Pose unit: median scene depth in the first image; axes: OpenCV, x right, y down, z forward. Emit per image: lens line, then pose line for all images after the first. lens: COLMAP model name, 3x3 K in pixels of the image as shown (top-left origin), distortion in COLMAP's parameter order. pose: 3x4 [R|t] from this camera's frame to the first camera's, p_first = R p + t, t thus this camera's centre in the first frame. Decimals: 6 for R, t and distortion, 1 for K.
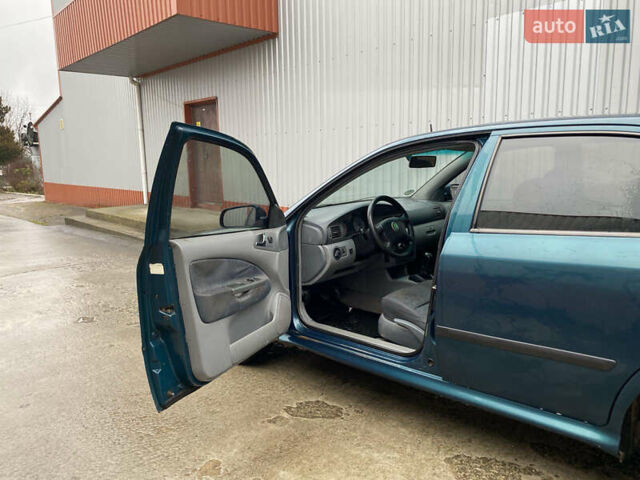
lens RADIAL K [[486.8, 0, 319.8], [0, 486.8, 238.7], [0, 0, 1]] dist [0.014266, -0.012298]
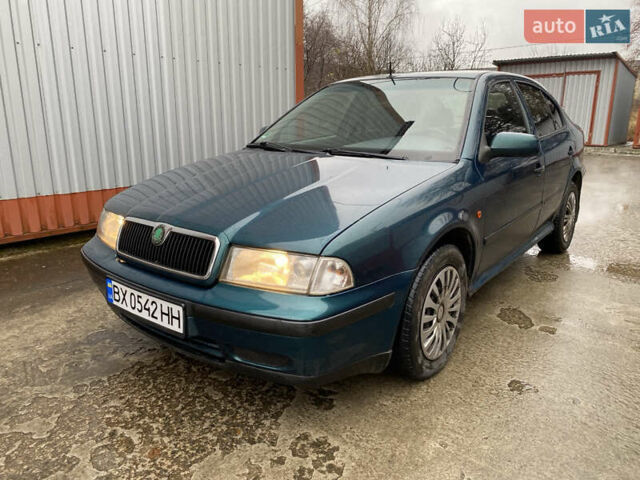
lens RADIAL K [[486.8, 0, 321.2], [0, 486.8, 239.5], [0, 0, 1]] dist [0.014266, -0.012298]
pose [[-0.078631, -0.236758, 0.968382, -0.982464], [0.157041, 0.956319, 0.246560, -0.161535], [-0.984457, 0.171463, -0.038016, 1.393881]]
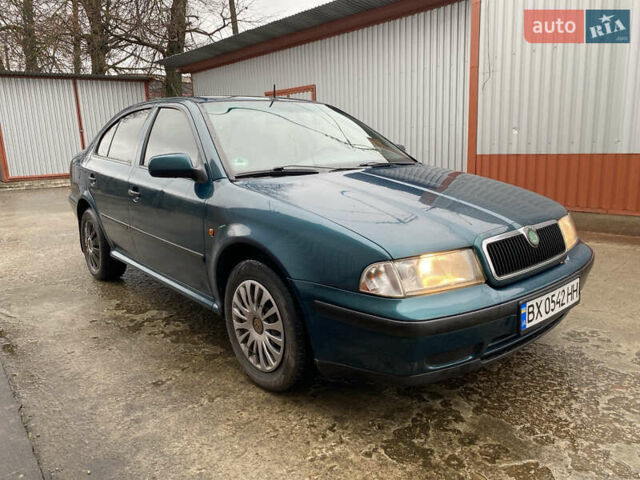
lens RADIAL K [[486.8, 0, 318.7], [0, 486.8, 242.3], [0, 0, 1]] dist [0.014266, -0.012298]
pose [[-0.990017, 0.022831, 0.139083, -0.014836], [0.071955, 0.930380, 0.359465, -0.321204], [-0.121193, 0.365885, -0.922735, 2.370423]]
